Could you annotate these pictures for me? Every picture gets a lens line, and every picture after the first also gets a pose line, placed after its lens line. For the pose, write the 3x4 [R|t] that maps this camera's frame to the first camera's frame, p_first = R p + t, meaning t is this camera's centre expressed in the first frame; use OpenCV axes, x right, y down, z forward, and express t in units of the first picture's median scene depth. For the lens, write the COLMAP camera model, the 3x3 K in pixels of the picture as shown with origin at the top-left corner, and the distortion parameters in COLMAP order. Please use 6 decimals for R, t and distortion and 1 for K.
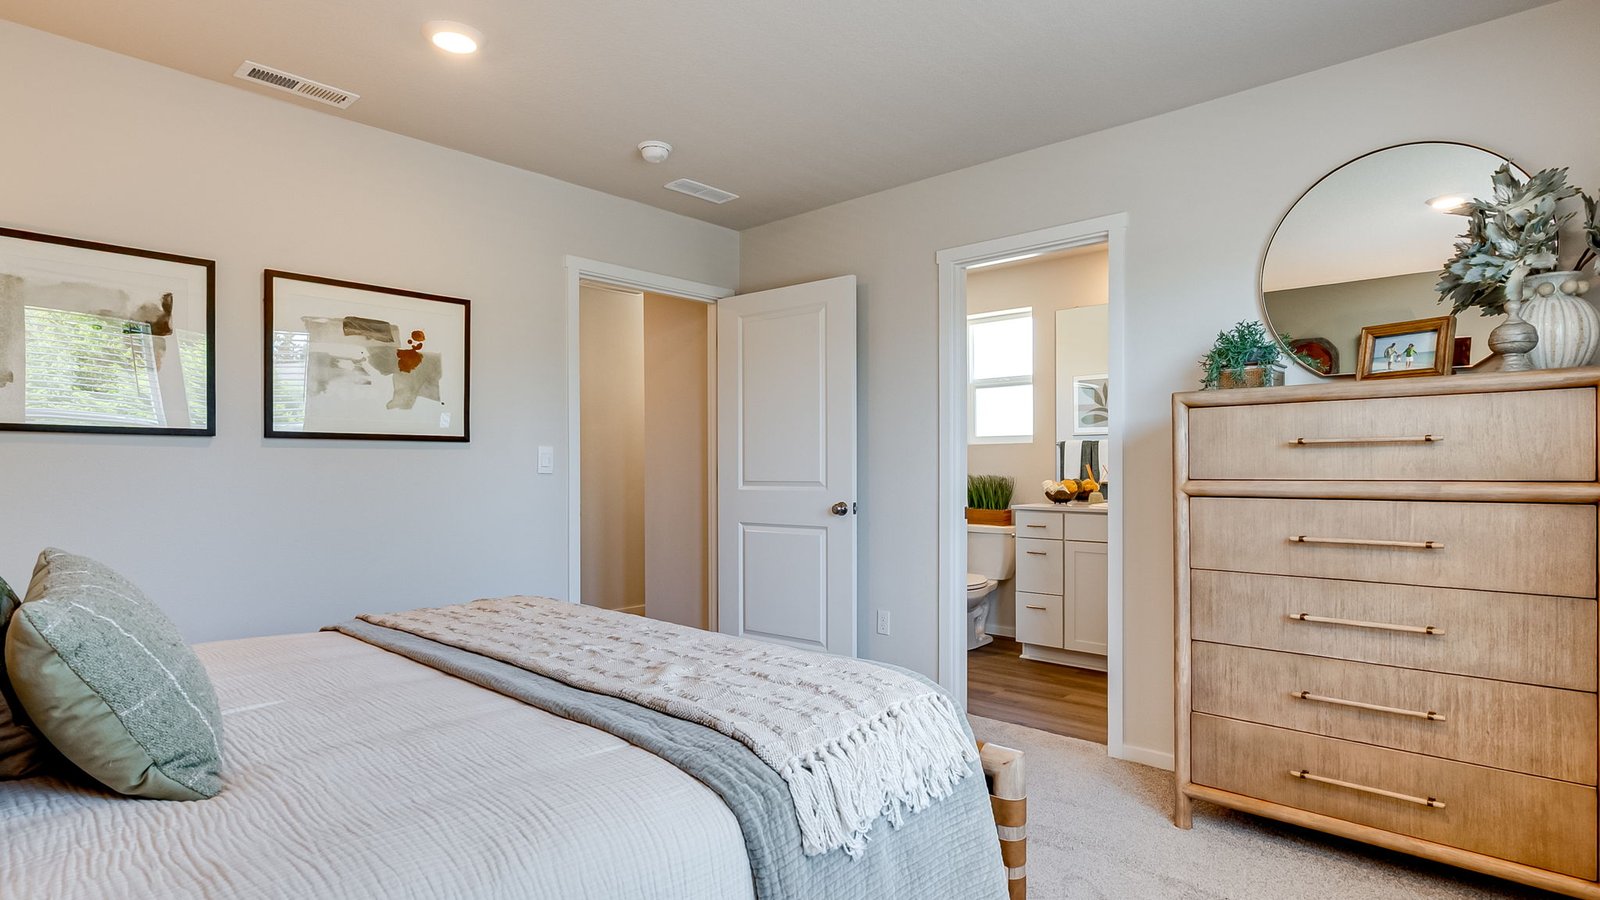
lens RADIAL K [[822.9, 0, 788.8], [0, 822.9, 456.0], [0, 0, 1]] dist [-0.002380, -0.000127]
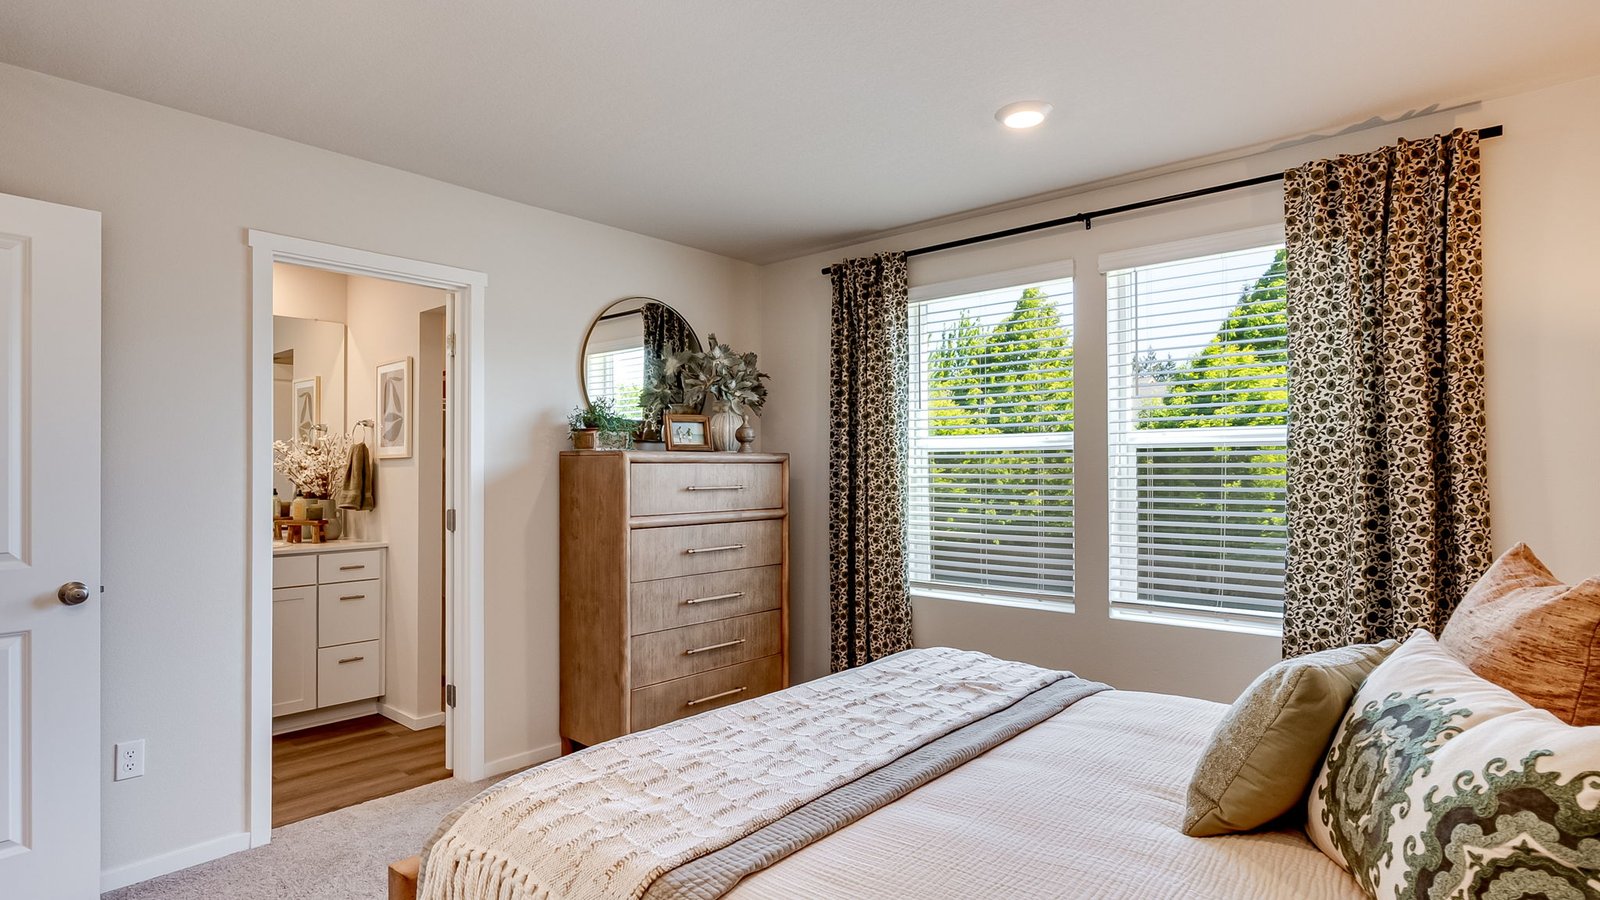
lens RADIAL K [[822.9, 0, 789.4], [0, 822.9, 460.7], [0, 0, 1]] dist [-0.002380, -0.000127]
pose [[-0.018238, 0.017885, 0.999674, -0.878802], [-0.004215, 0.999830, -0.017964, -0.039794], [-0.999825, -0.004541, -0.018159, 0.791964]]
